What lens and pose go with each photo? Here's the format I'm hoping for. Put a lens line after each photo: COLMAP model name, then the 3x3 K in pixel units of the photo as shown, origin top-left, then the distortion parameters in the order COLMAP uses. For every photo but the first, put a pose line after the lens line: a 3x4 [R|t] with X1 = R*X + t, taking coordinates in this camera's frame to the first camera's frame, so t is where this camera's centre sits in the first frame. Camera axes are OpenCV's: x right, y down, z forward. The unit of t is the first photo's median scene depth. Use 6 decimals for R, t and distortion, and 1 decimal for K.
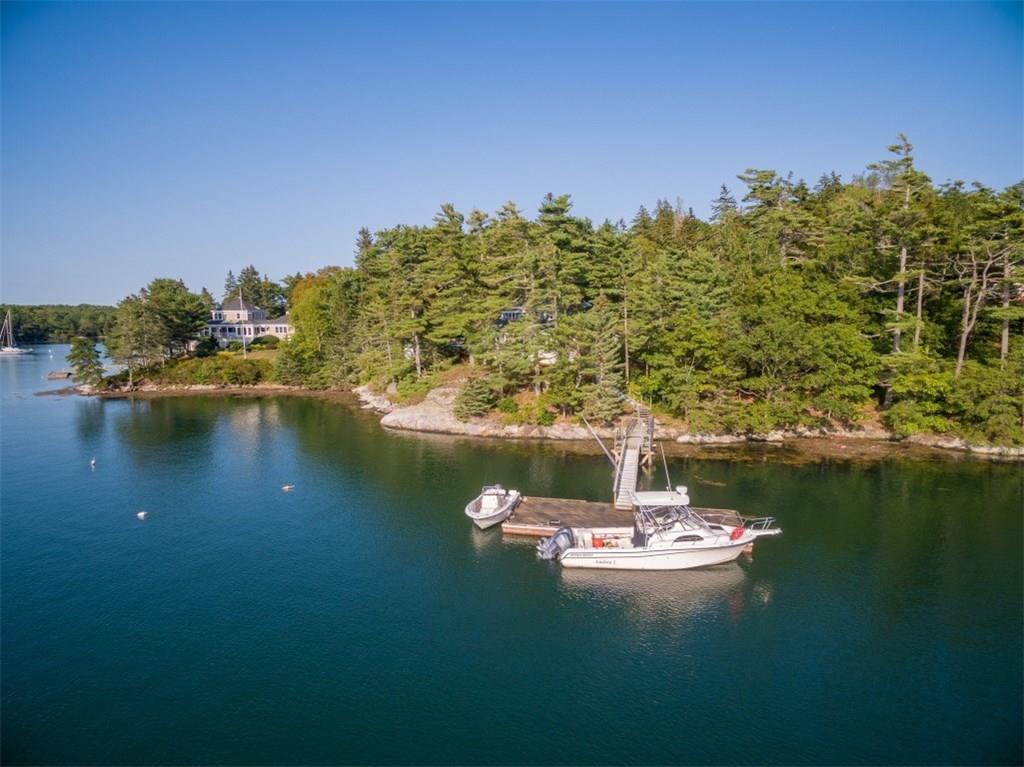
lens RADIAL K [[568.7, 0, 512.0], [0, 568.7, 383.5], [0, 0, 1]] dist [0.001024, 0.000354]
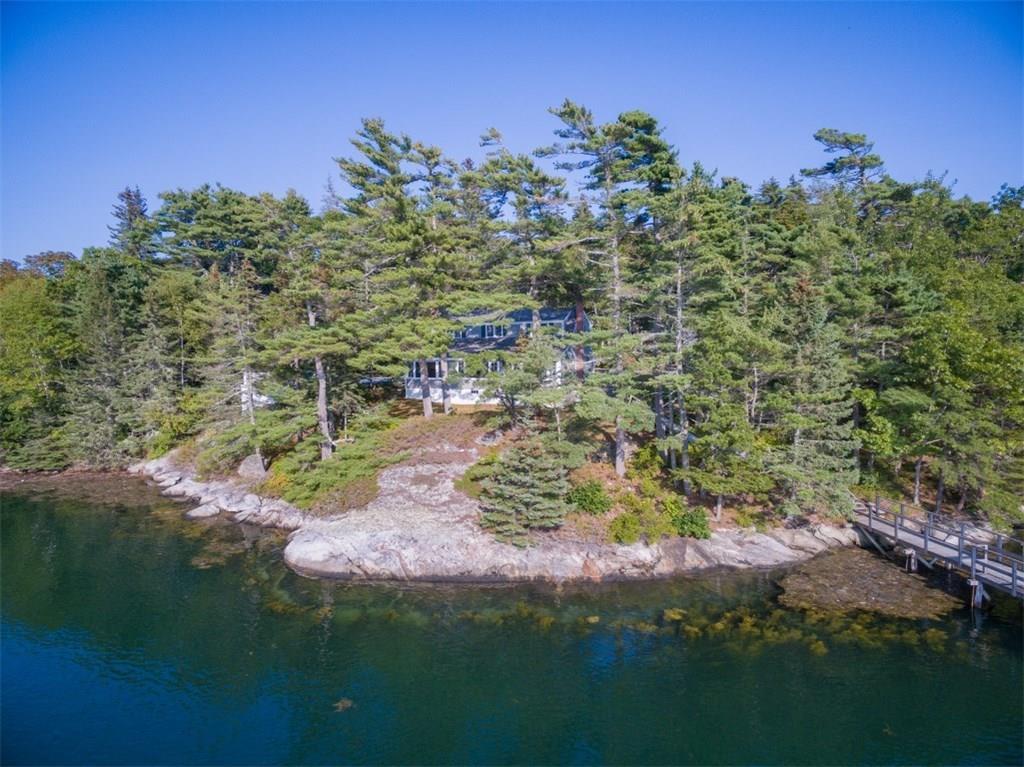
lens RADIAL K [[568.7, 0, 512.0], [0, 568.7, 383.5], [0, 0, 1]] dist [0.001024, 0.000354]
pose [[0.911524, -0.015672, 0.410948, -0.175538], [0.042007, 0.997595, -0.055132, -0.023316], [-0.409096, 0.067517, 0.909990, 0.373856]]
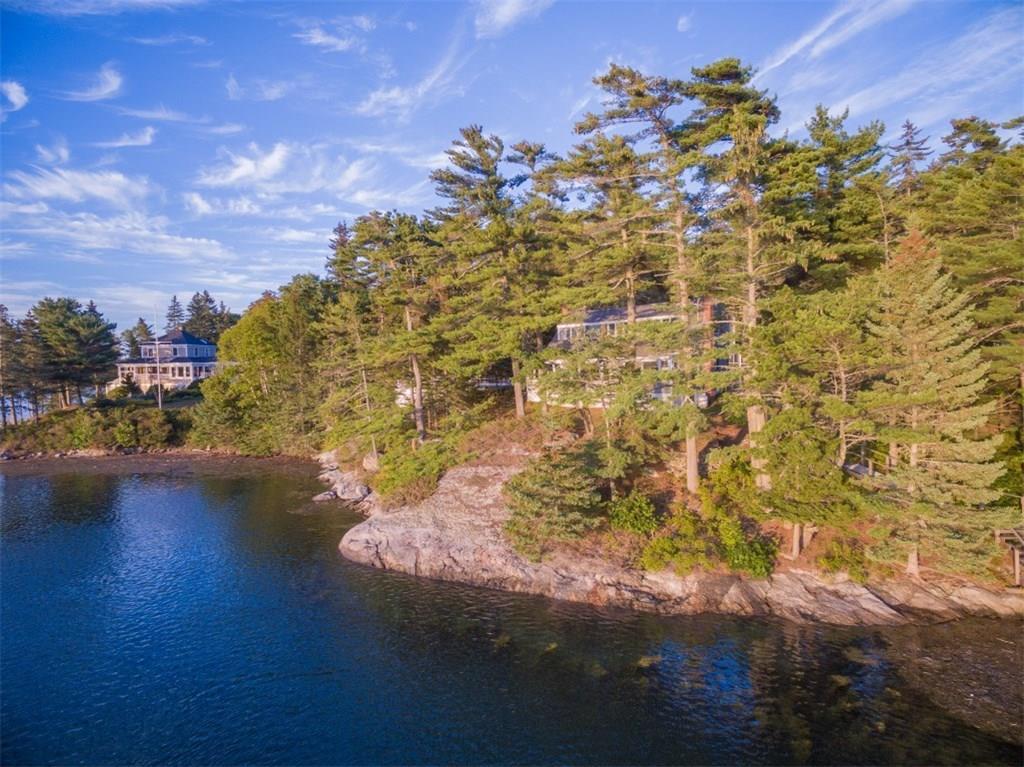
lens RADIAL K [[568.7, 0, 512.0], [0, 568.7, 383.5], [0, 0, 1]] dist [0.001024, 0.000354]
pose [[0.999875, -0.012517, 0.009611, -0.066393], [0.013243, 0.996739, -0.079603, -0.017085], [-0.008583, 0.079720, 0.996780, 0.371071]]
